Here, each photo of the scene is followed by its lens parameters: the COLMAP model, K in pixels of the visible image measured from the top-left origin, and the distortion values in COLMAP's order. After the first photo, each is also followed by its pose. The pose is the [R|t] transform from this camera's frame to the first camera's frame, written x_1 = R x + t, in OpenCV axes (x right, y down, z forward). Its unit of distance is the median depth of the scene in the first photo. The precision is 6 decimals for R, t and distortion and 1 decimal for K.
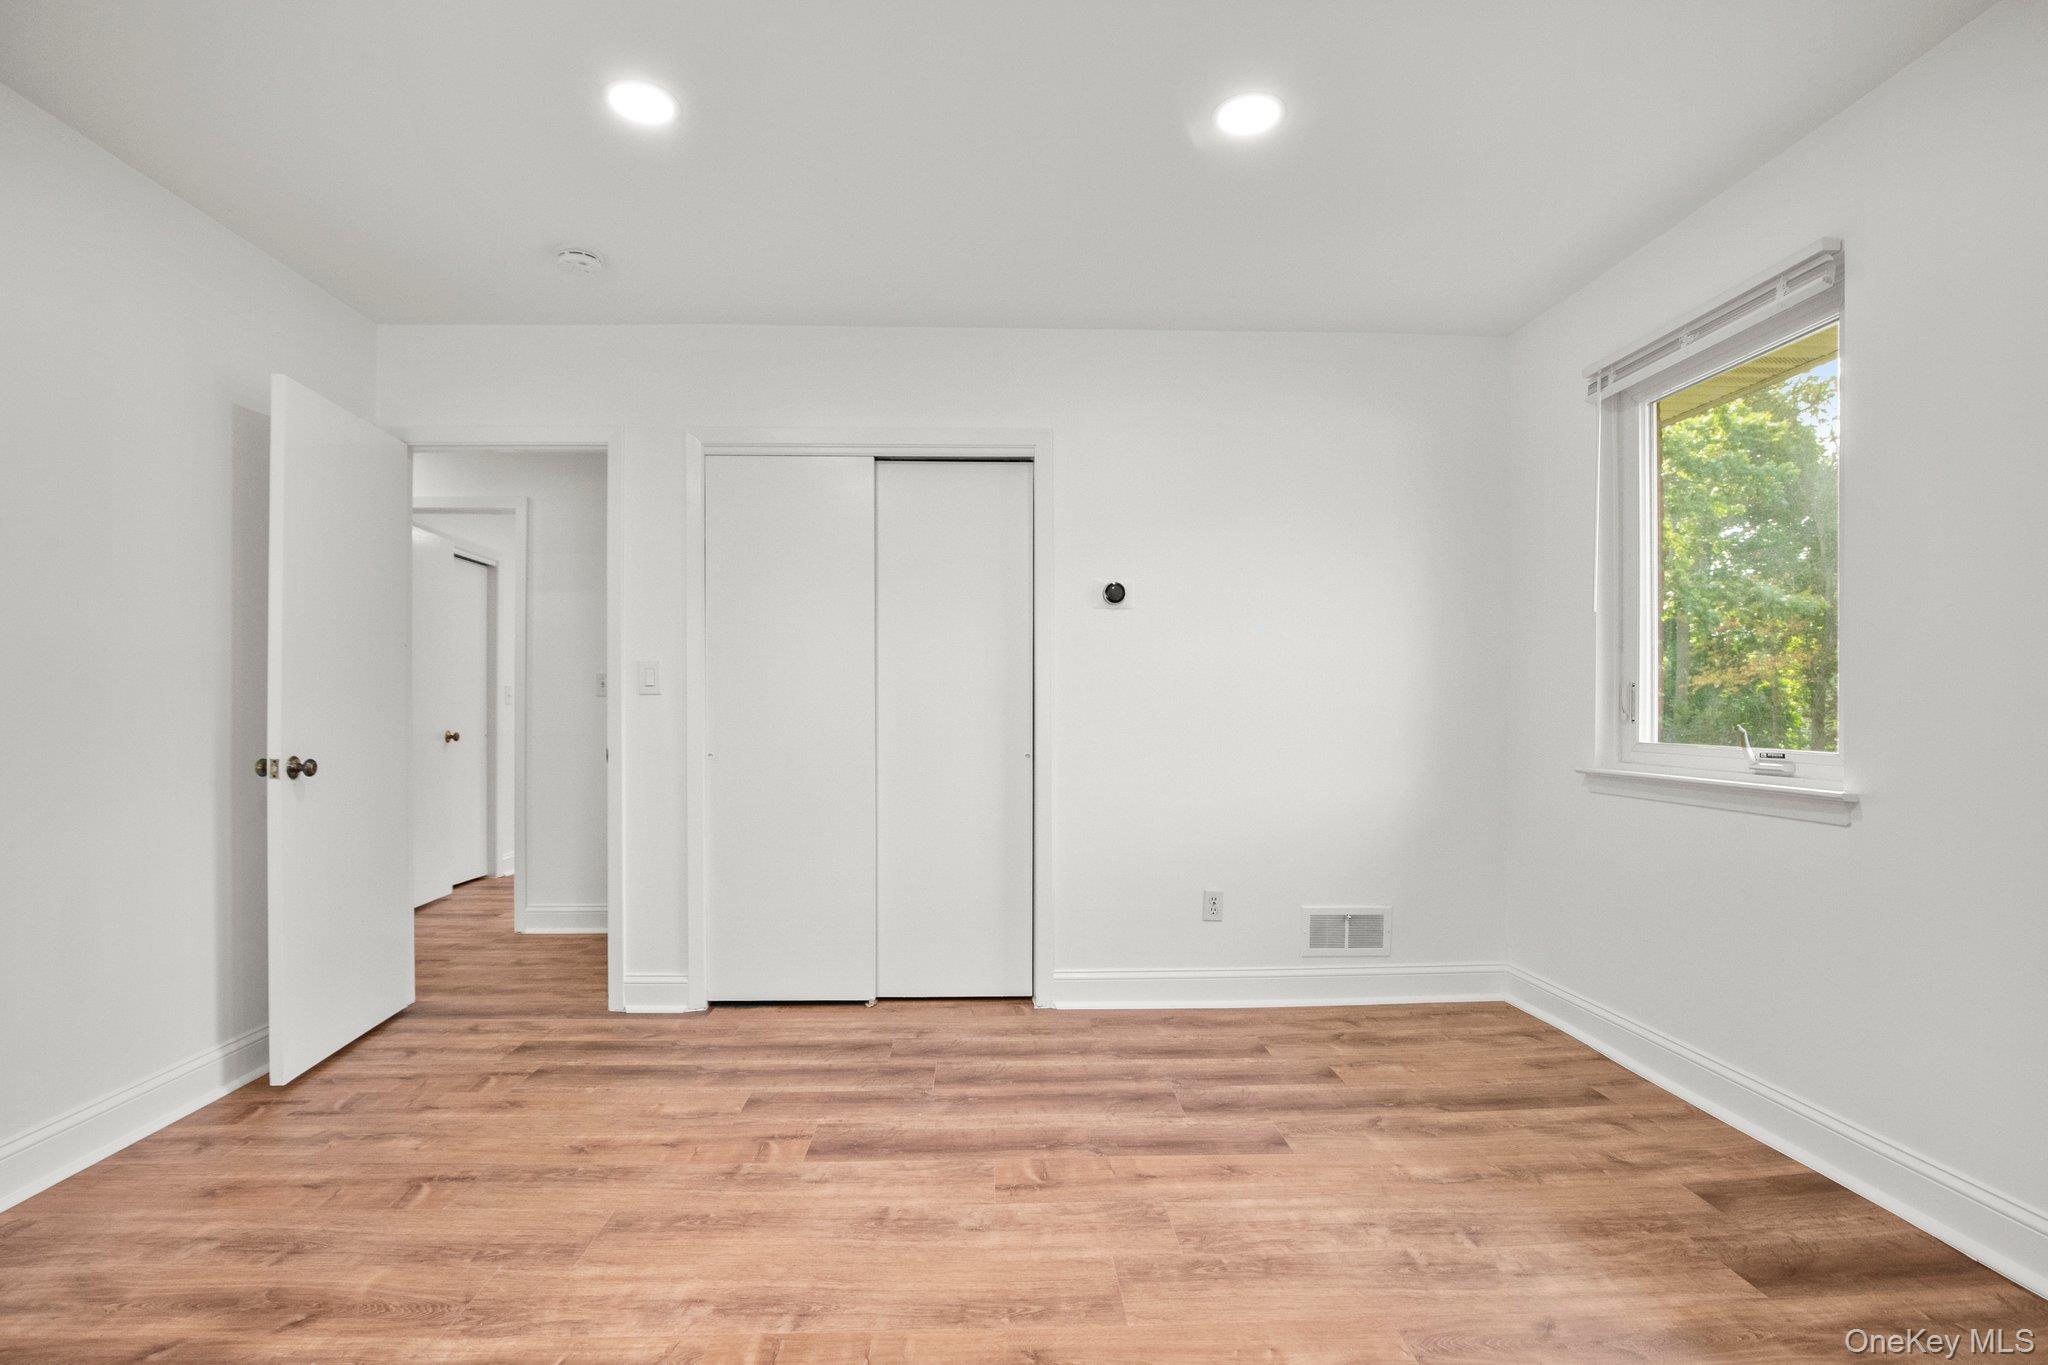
lens RADIAL K [[979.3, 0, 1027.5], [0, 979.3, 719.9], [0, 0, 1]] dist [-0.002798, -0.000106]
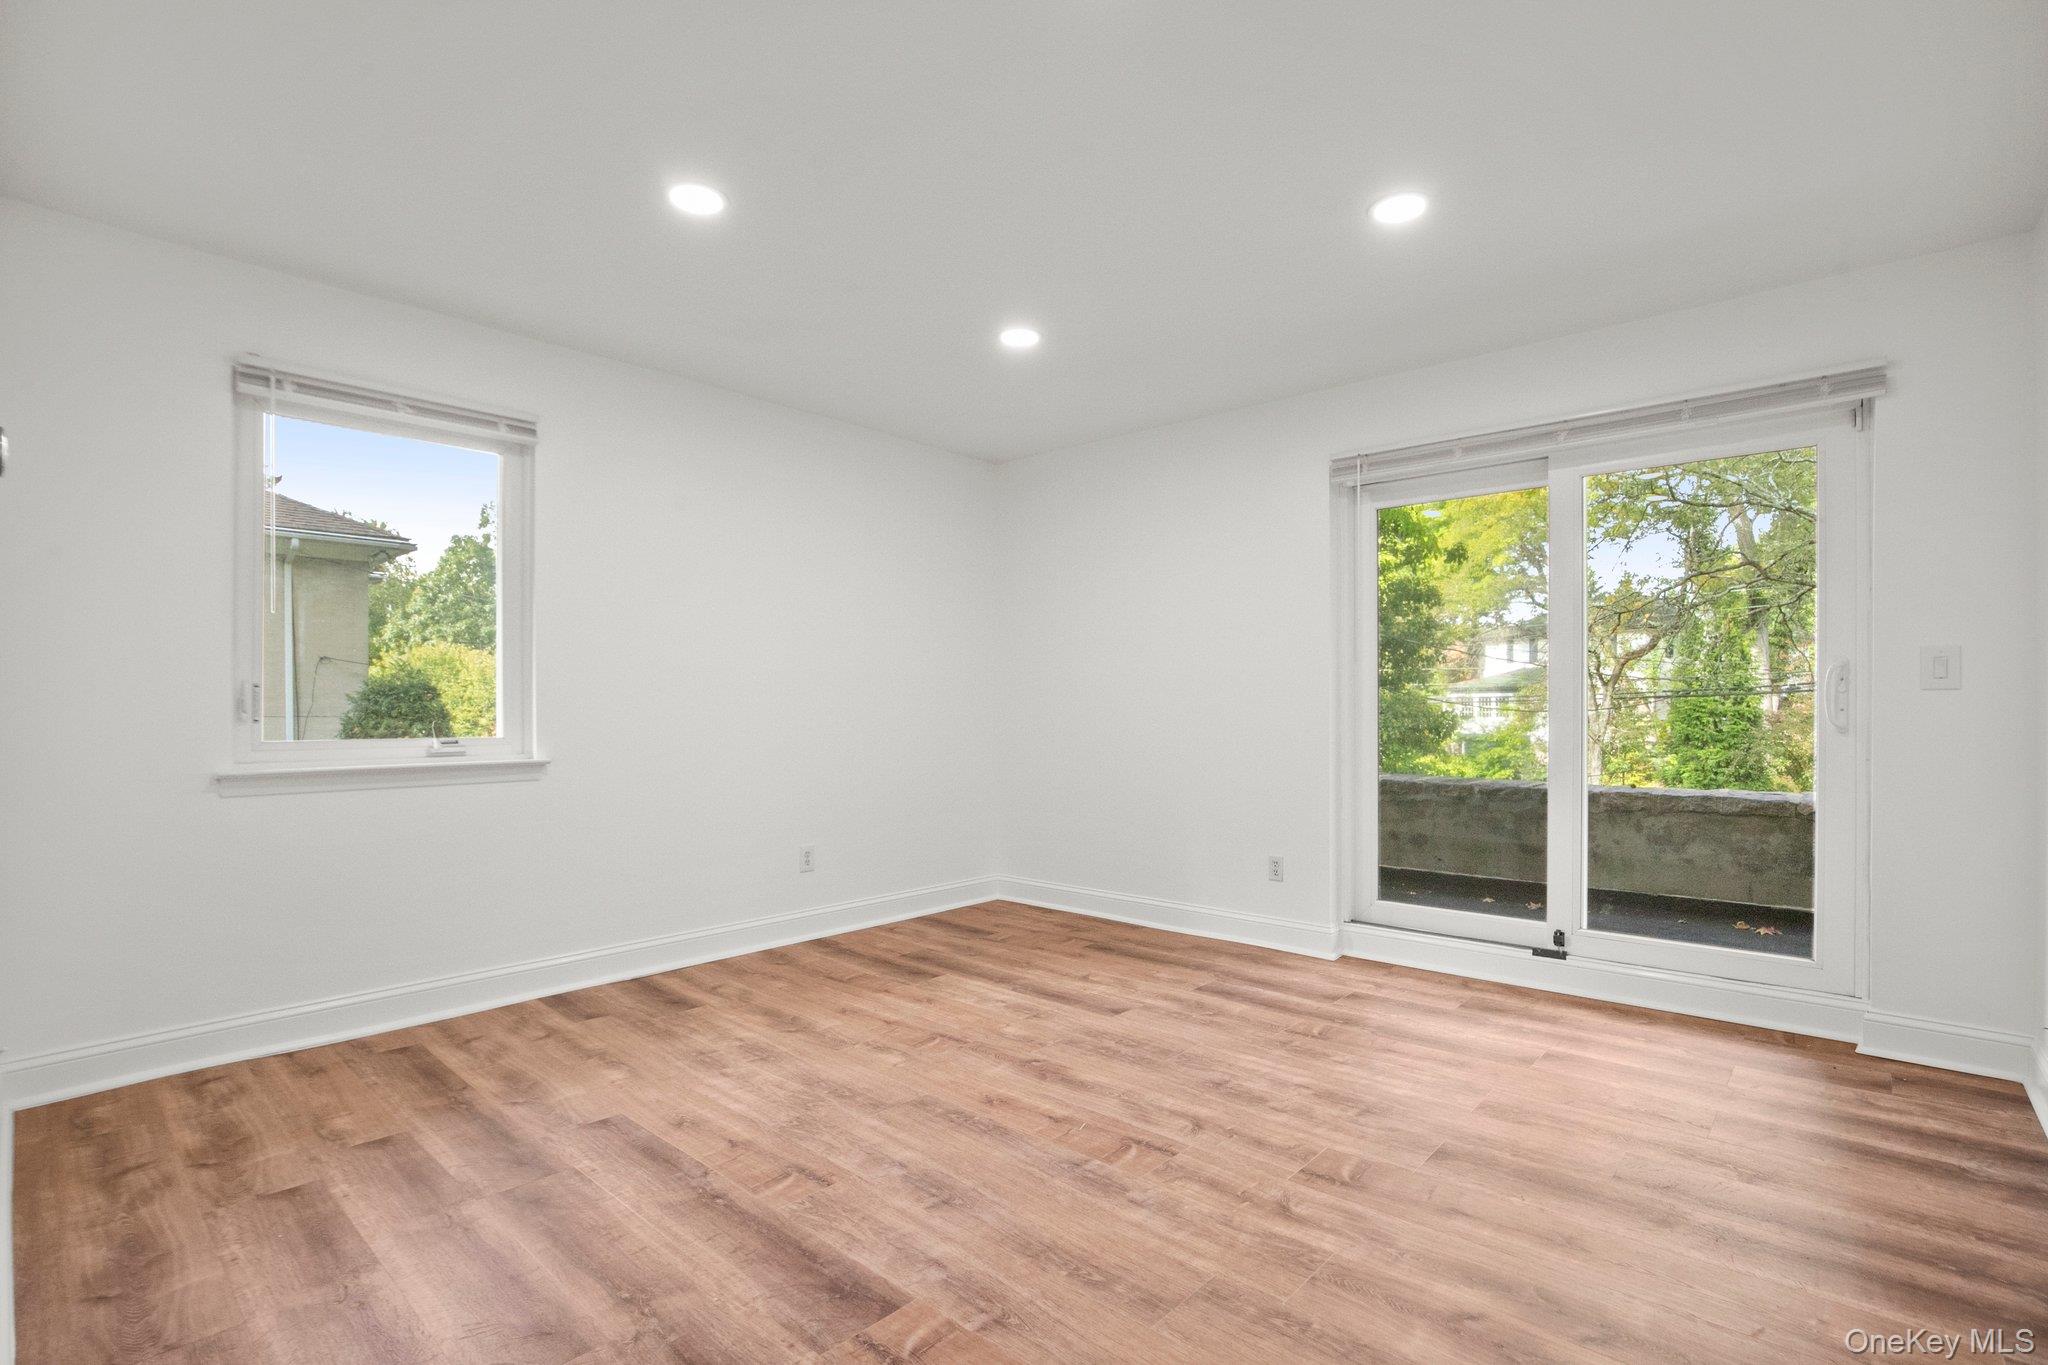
lens RADIAL K [[931.4, 0, 1016.6], [0, 931.4, 706.4], [0, 0, 1]] dist [-0.000950, -0.000347]
pose [[-0.698500, 0.006511, 0.715580, -0.805976], [0.010381, 0.999946, 0.001034, -0.008761], [-0.715534, 0.008151, -0.698530, 1.447395]]
